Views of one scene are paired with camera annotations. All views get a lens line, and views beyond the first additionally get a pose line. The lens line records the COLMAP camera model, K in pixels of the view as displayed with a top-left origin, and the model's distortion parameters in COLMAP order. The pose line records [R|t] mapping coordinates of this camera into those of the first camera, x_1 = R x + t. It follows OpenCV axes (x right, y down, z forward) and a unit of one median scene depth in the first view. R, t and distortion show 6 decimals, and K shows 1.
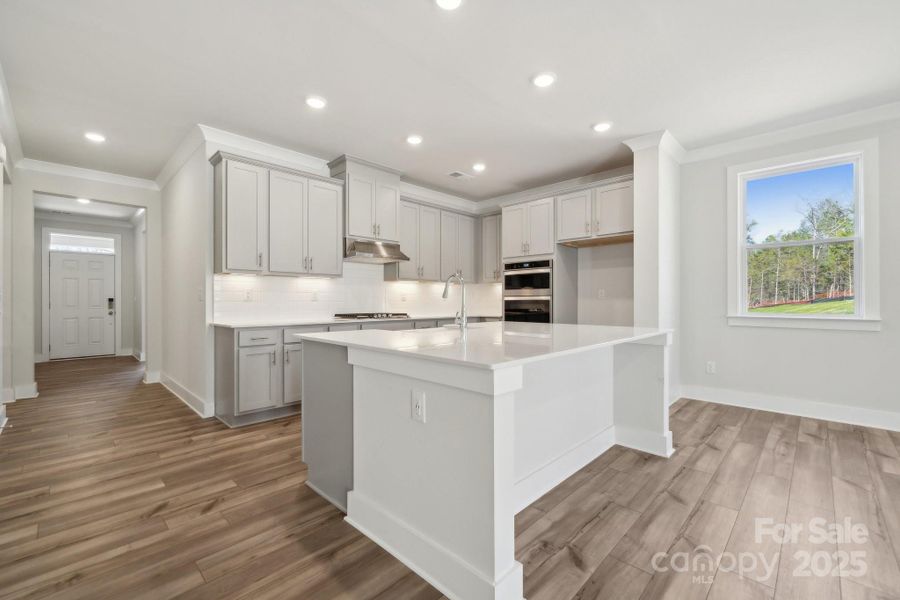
lens RADIAL K [[382.8, 0, 453.1], [0, 382.8, 299.4], [0, 0, 1]] dist [-0.001356, -0.000121]
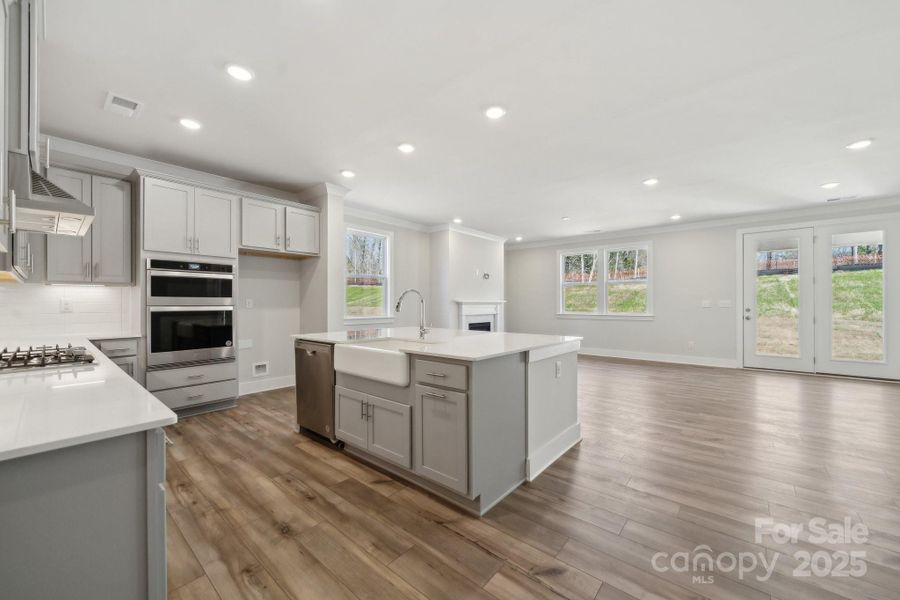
lens RADIAL K [[347.0, 0, 455.4], [0, 347.0, 303.8], [0, 0, 1]] dist [-0.001690, -0.000126]
pose [[-0.069427, 0.000786, 0.997587, -0.638070], [-0.002946, 0.999995, -0.000993, -0.015471], [-0.997583, -0.003008, -0.069424, 0.587487]]
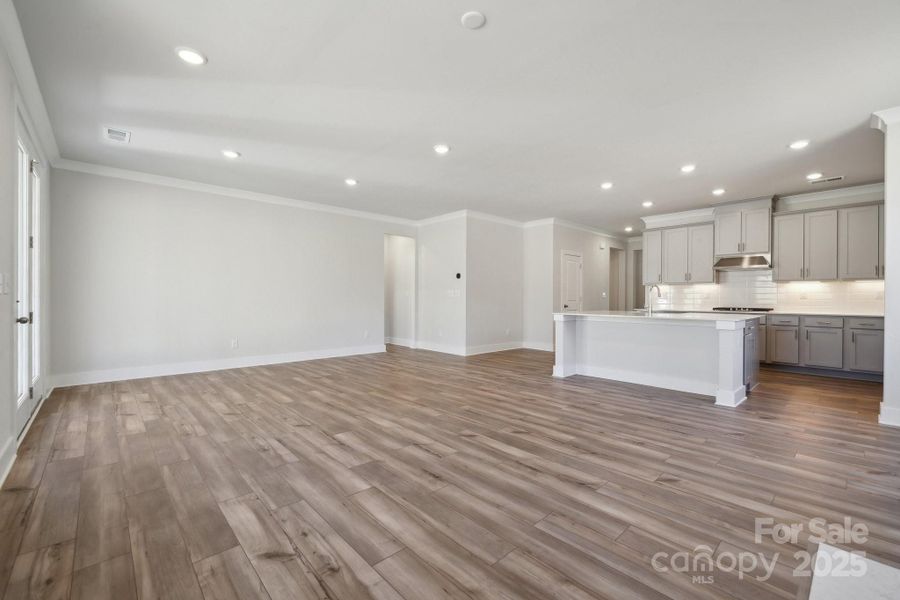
lens RADIAL K [[382.8, 0, 453.1], [0, 382.8, 299.4], [0, 0, 1]] dist [-0.001356, -0.000121]
pose [[-0.052509, 0.004473, -0.998610, 1.274329], [-0.000023, 0.999990, 0.004480, 0.000267], [0.998620, 0.000258, -0.052509, 0.035753]]
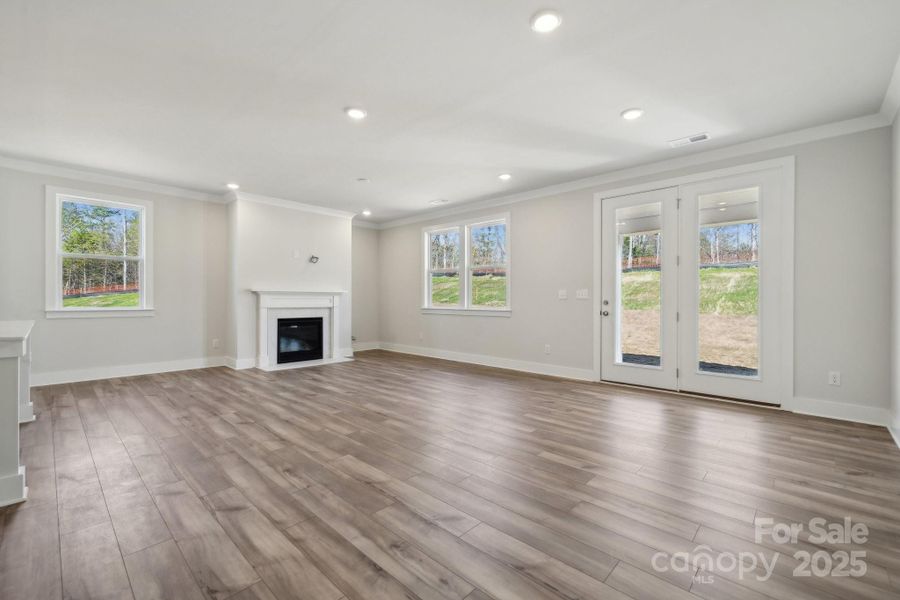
lens RADIAL K [[382.8, 0, 453.1], [0, 382.8, 299.4], [0, 0, 1]] dist [-0.001356, -0.000121]
pose [[-0.014033, 0.000197, 0.999902, -0.449345], [-0.007873, 0.999969, -0.000307, -0.000699], [-0.999871, -0.007876, -0.014031, -0.229779]]
